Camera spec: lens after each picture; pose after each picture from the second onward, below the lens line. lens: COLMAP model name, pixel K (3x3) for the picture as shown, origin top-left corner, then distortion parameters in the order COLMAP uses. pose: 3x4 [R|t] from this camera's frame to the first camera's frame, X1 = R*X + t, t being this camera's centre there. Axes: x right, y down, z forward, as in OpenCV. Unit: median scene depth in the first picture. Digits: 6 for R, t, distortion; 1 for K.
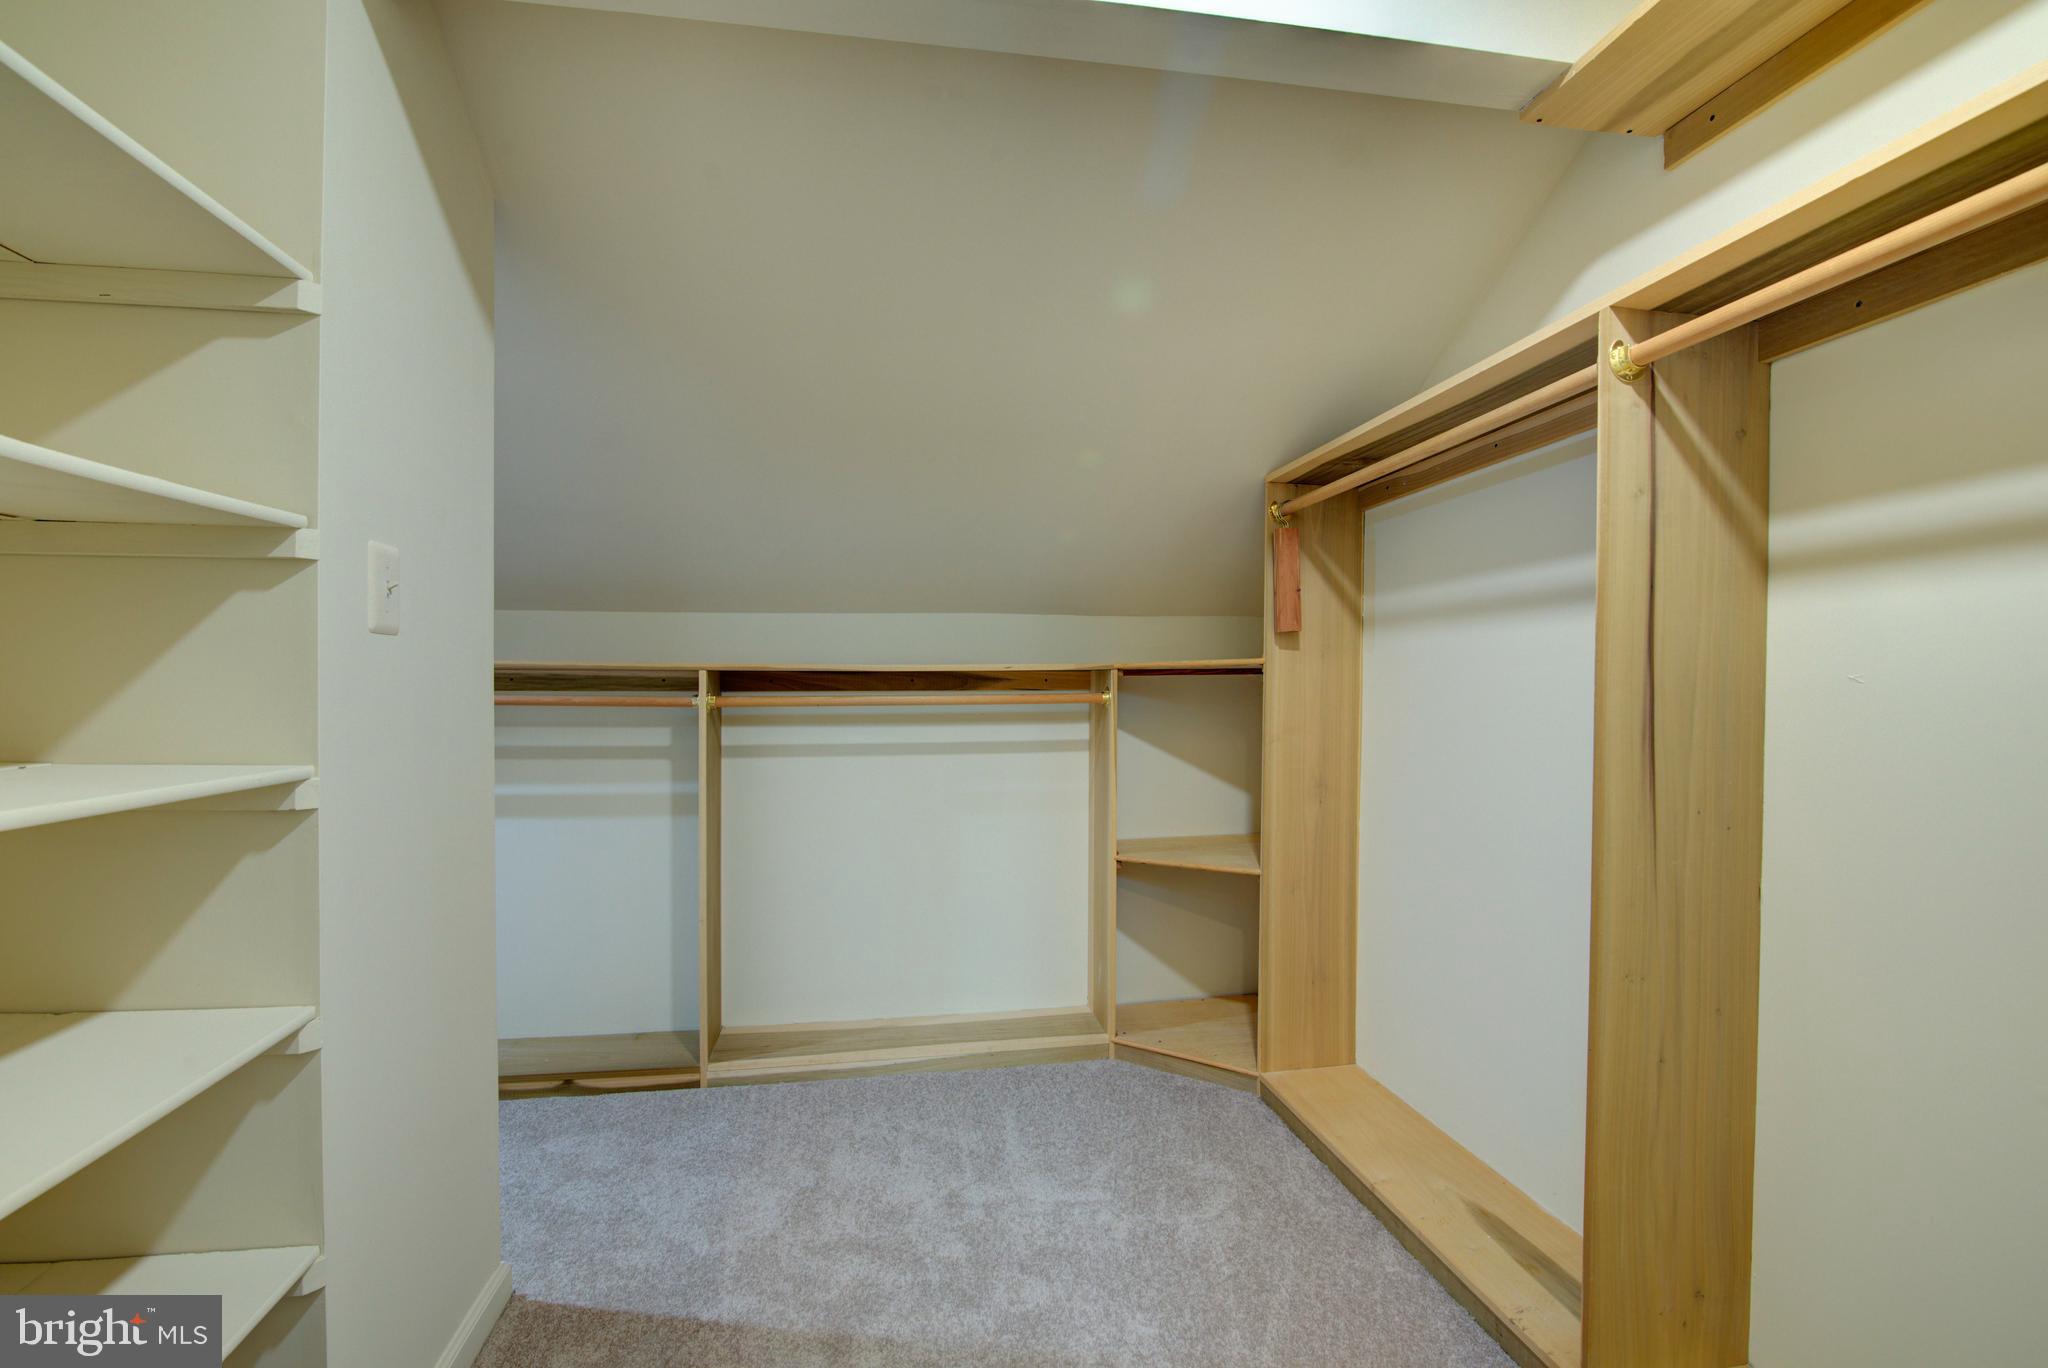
lens RADIAL K [[938.1, 0, 1023.3], [0, 938.1, 687.6], [0, 0, 1]] dist [-0.016145, -0.000447]
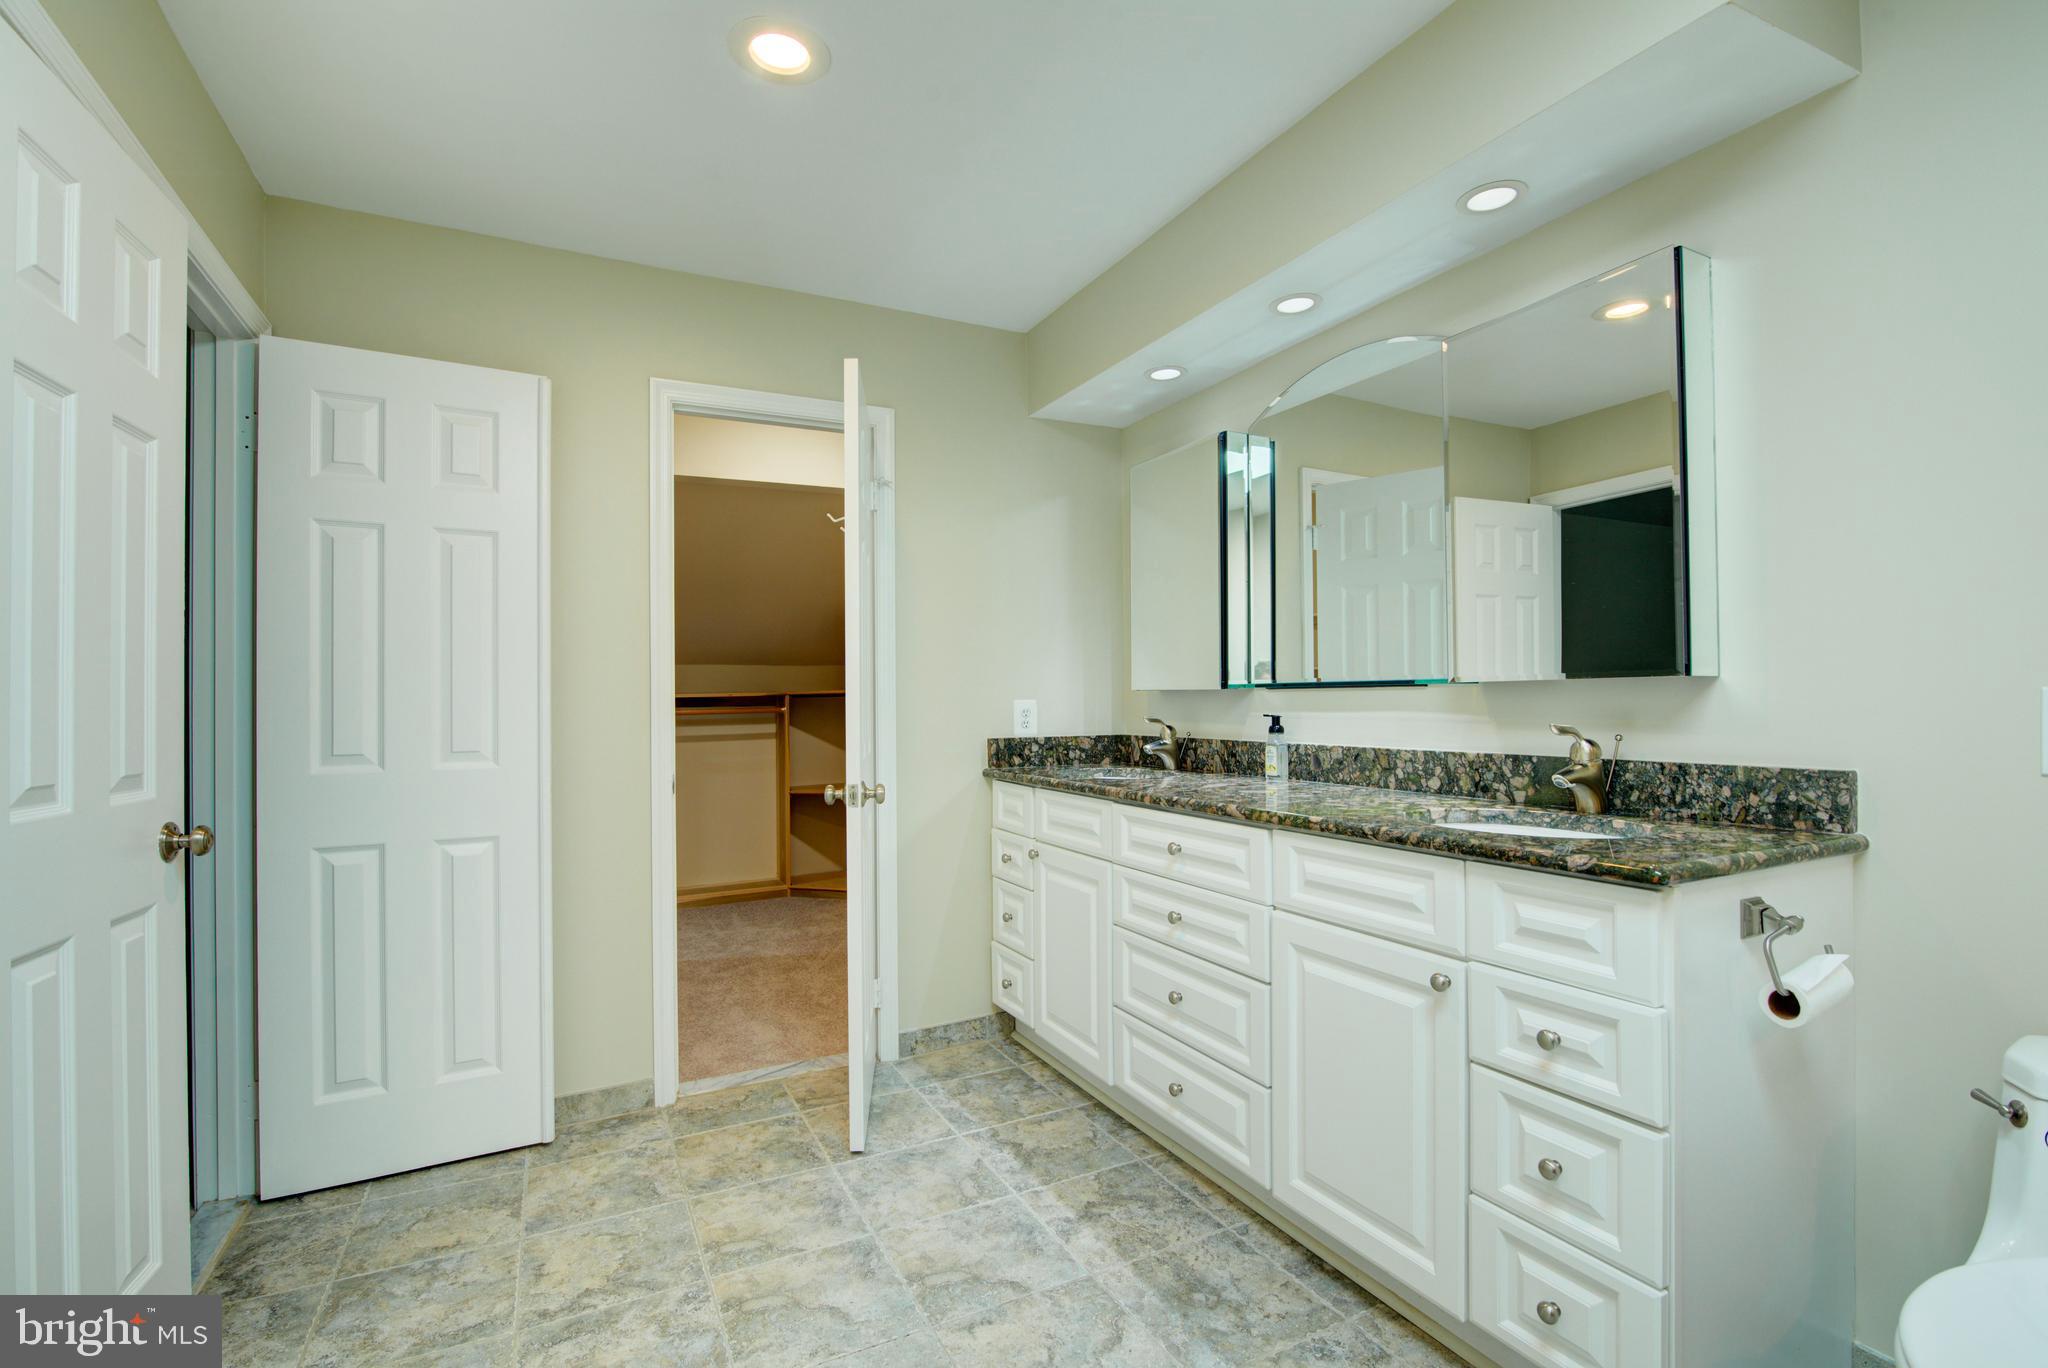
lens RADIAL K [[938.1, 0, 1022.7], [0, 938.1, 688.6], [0, 0, 1]] dist [-0.016145, -0.000447]
pose [[0.956309, -0.011873, 0.292118, -0.003641], [0.014296, 0.999879, -0.006161, -0.014287], [-0.292009, 0.010068, 0.956363, -0.977658]]
